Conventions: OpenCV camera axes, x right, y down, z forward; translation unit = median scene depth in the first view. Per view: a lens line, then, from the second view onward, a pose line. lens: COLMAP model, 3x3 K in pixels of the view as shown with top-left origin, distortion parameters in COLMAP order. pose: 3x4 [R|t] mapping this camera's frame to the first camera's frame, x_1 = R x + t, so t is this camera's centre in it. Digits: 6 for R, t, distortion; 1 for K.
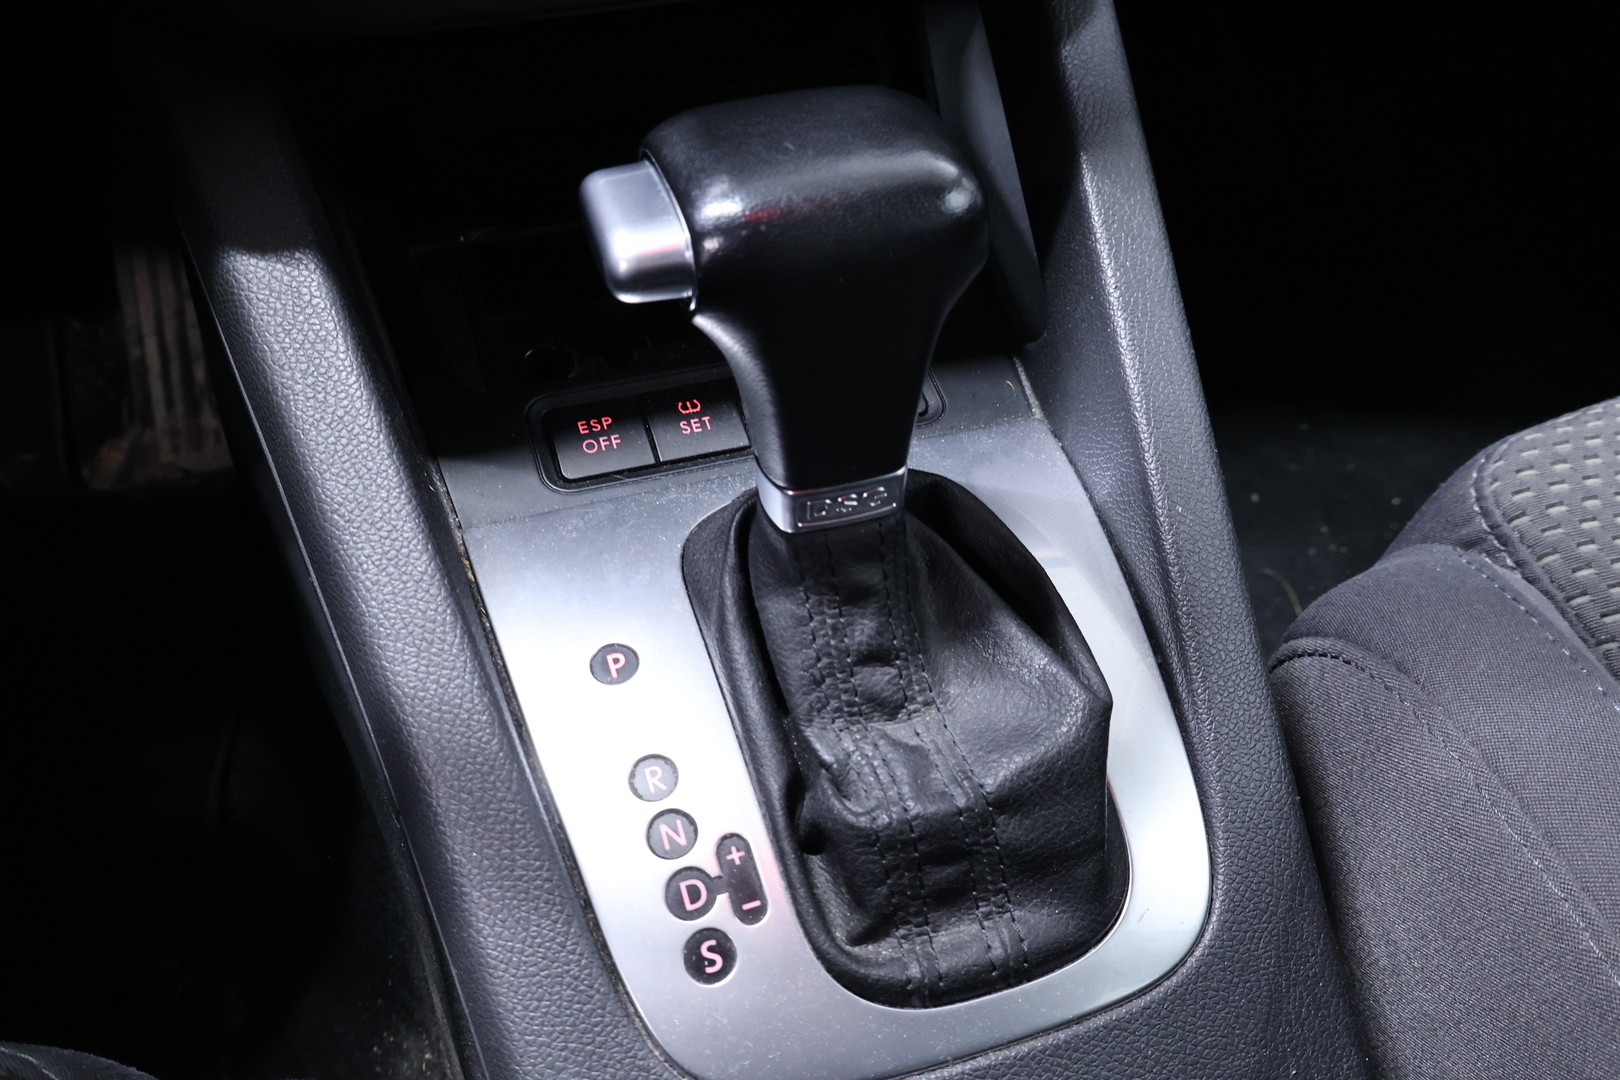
lens RADIAL K [[1565.8, 0, 810.0], [0, 1565.8, 540.0], [0, 0, 1]] dist [0.003322, 0.000436]
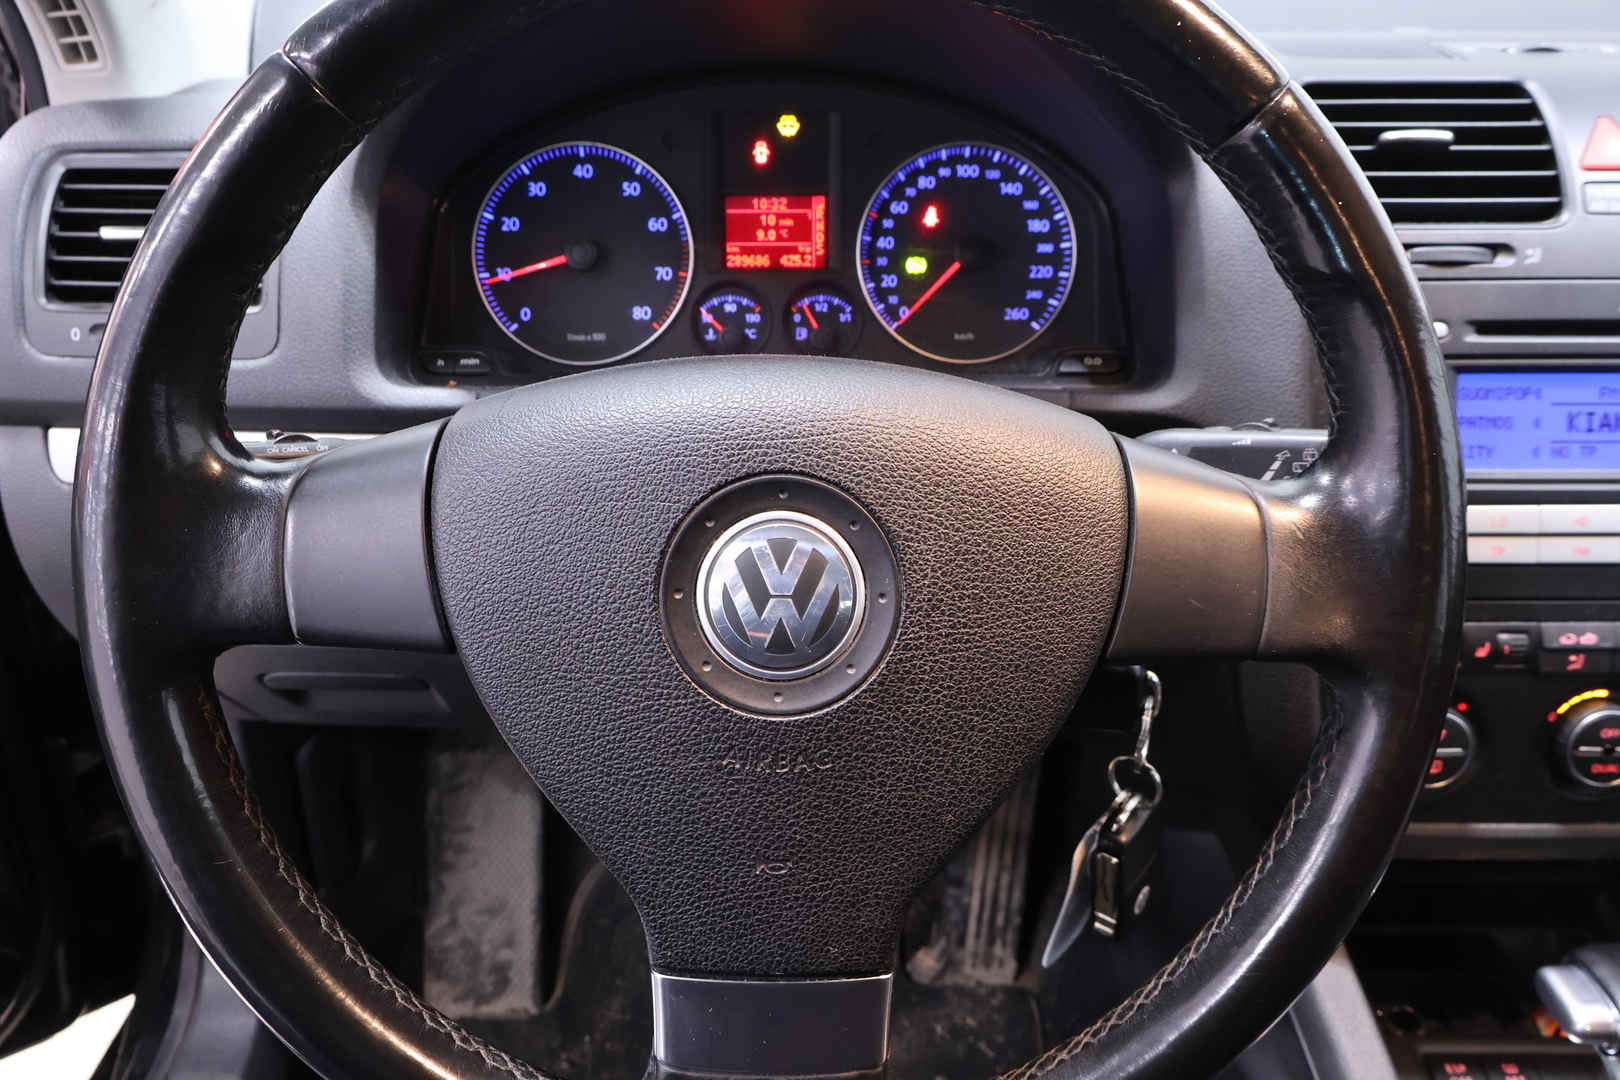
lens RADIAL K [[1370.8, 0, 810.0], [0, 1370.8, 540.0], [0, 0, 1]] dist [-0.002027, -0.002844]
pose [[0.953182, 0.114614, -0.279836, -0.576322], [-0.201305, 0.931044, -0.304358, -0.014355], [0.225655, 0.346441, 0.910526, -0.969912]]
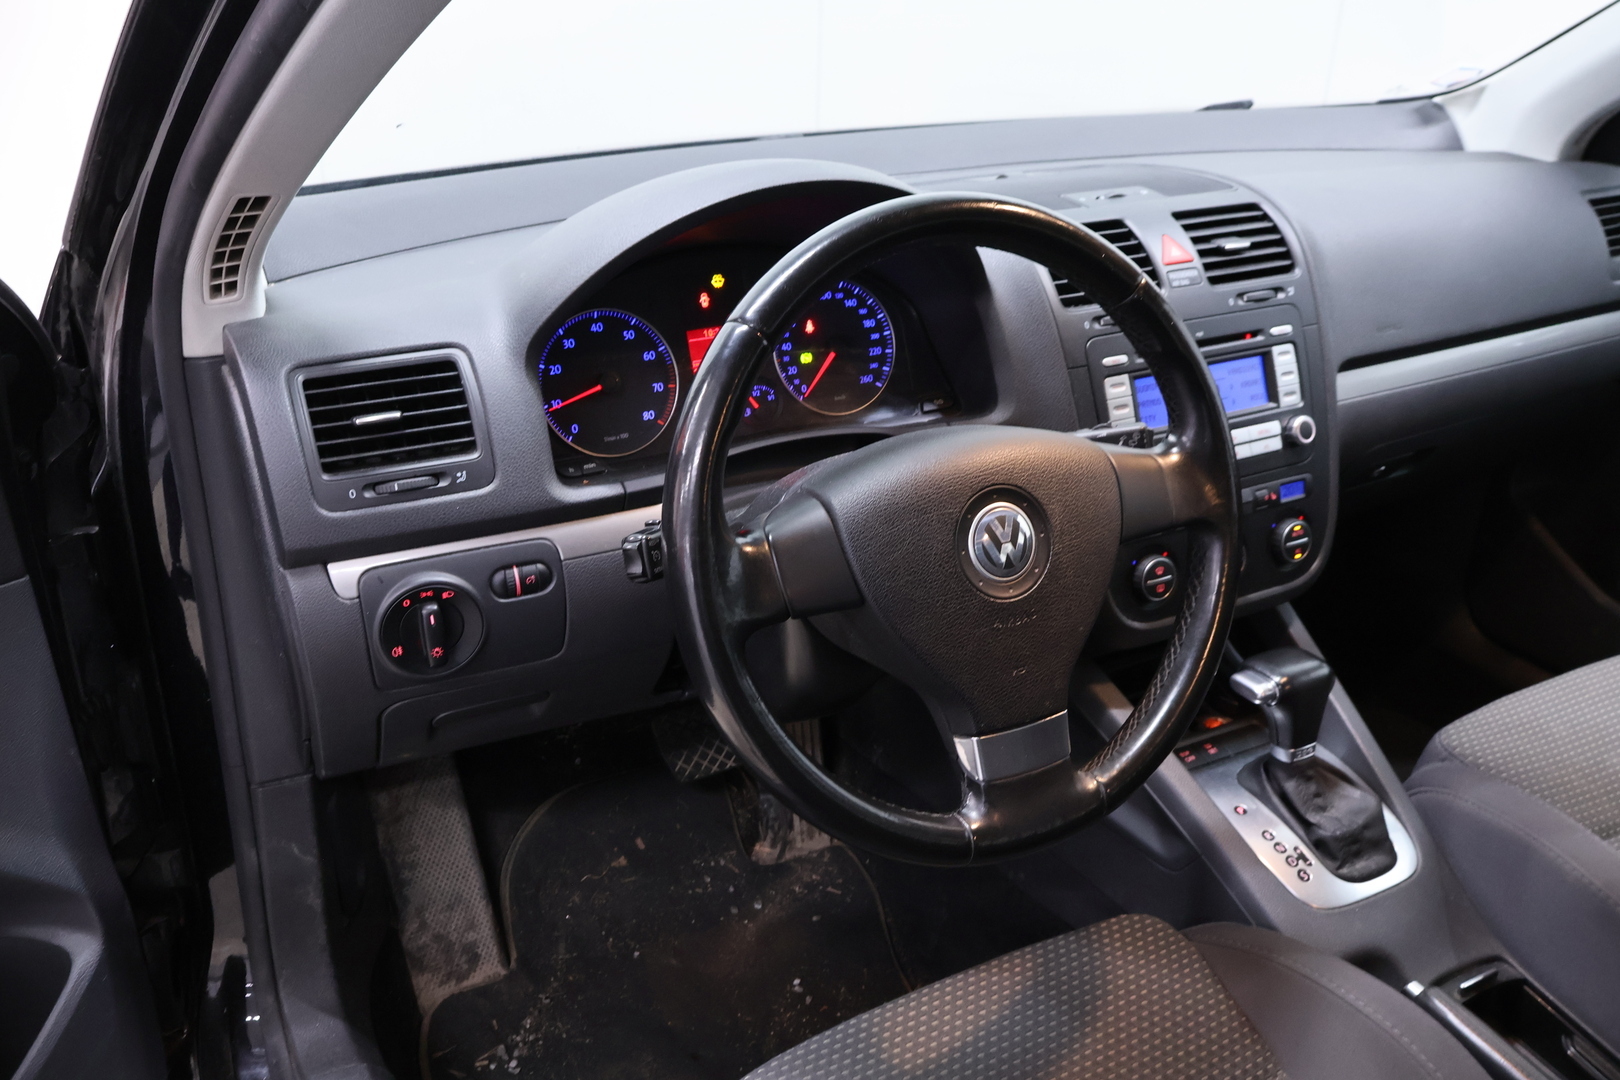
lens RADIAL K [[1370.8, 0, 810.0], [0, 1370.8, 540.0], [0, 0, 1]] dist [-0.002027, -0.002844]
pose [[0.985811, -0.088123, 0.142866, -1.543408], [0.130966, 0.936167, -0.326250, 0.408293], [-0.104996, 0.340332, 0.934425, -2.094748]]
